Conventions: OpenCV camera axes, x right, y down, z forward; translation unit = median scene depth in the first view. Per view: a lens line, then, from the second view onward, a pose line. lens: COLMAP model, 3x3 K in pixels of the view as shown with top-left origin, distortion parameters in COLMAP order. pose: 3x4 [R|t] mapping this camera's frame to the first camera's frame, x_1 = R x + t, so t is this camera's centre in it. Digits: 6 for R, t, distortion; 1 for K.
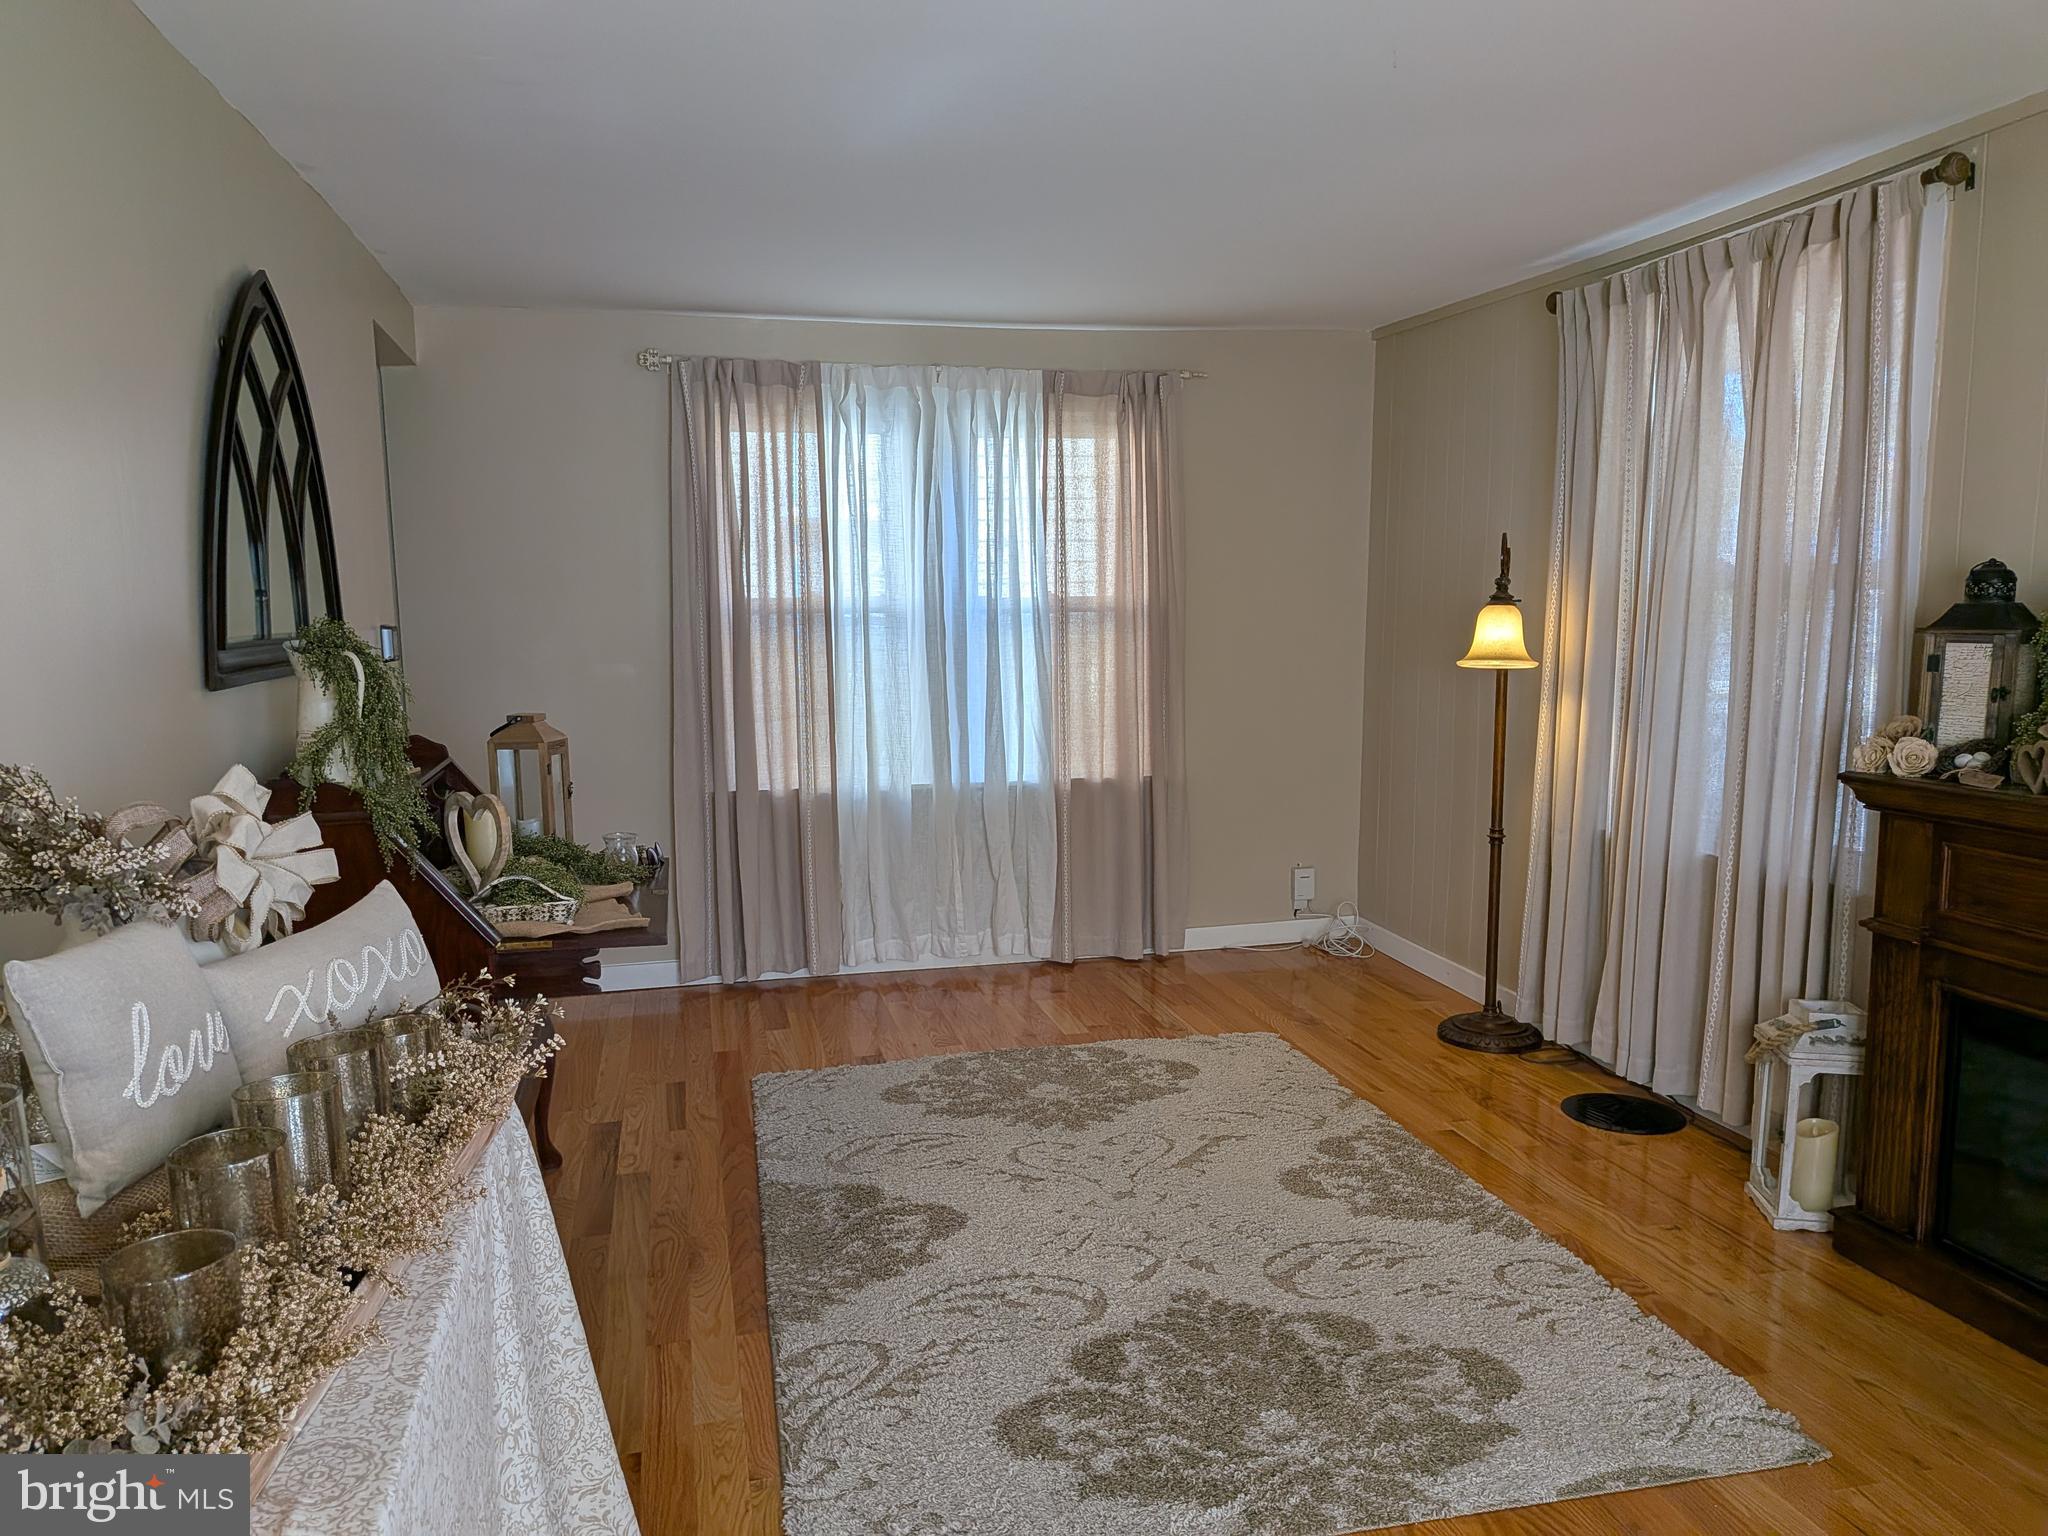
lens RADIAL K [[1477.4, 0, 1018.8], [0, 1477.4, 813.9], [0, 0, 1]] dist [0.079562, -0.170306]
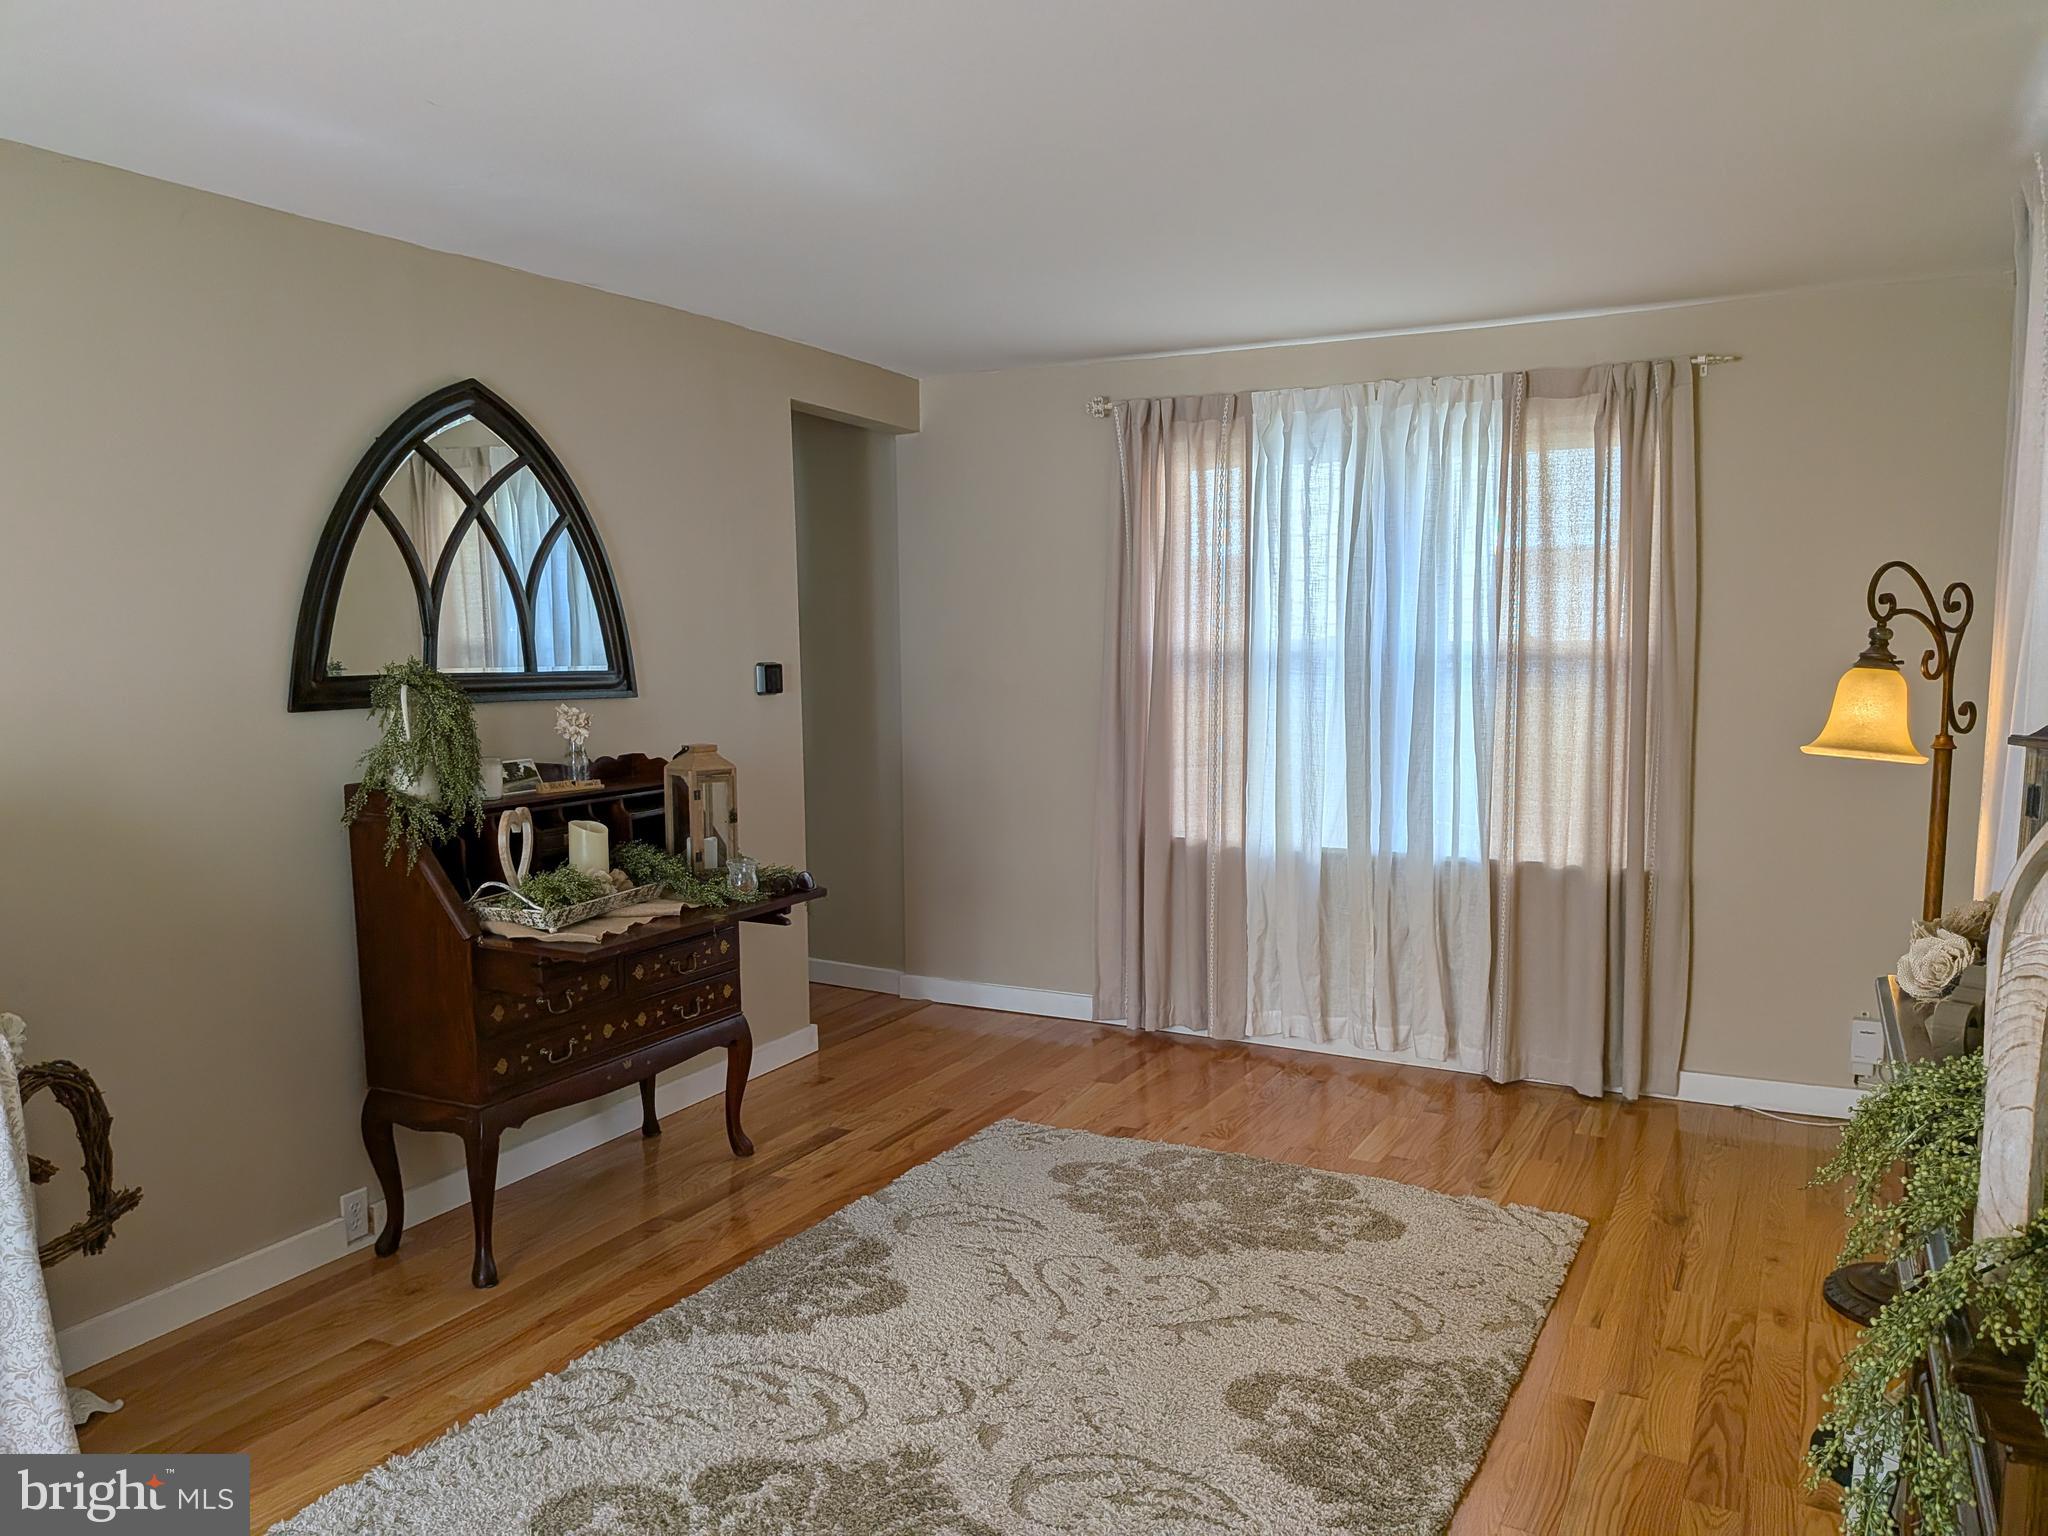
lens RADIAL K [[1477.4, 0, 1018.8], [0, 1477.4, 813.9], [0, 0, 1]] dist [0.079562, -0.170306]
pose [[0.761666, 0.088206, -0.641938, 0.375417], [-0.100816, 0.994759, 0.017067, -0.038297], [0.640079, 0.051718, 0.766567, 0.193532]]
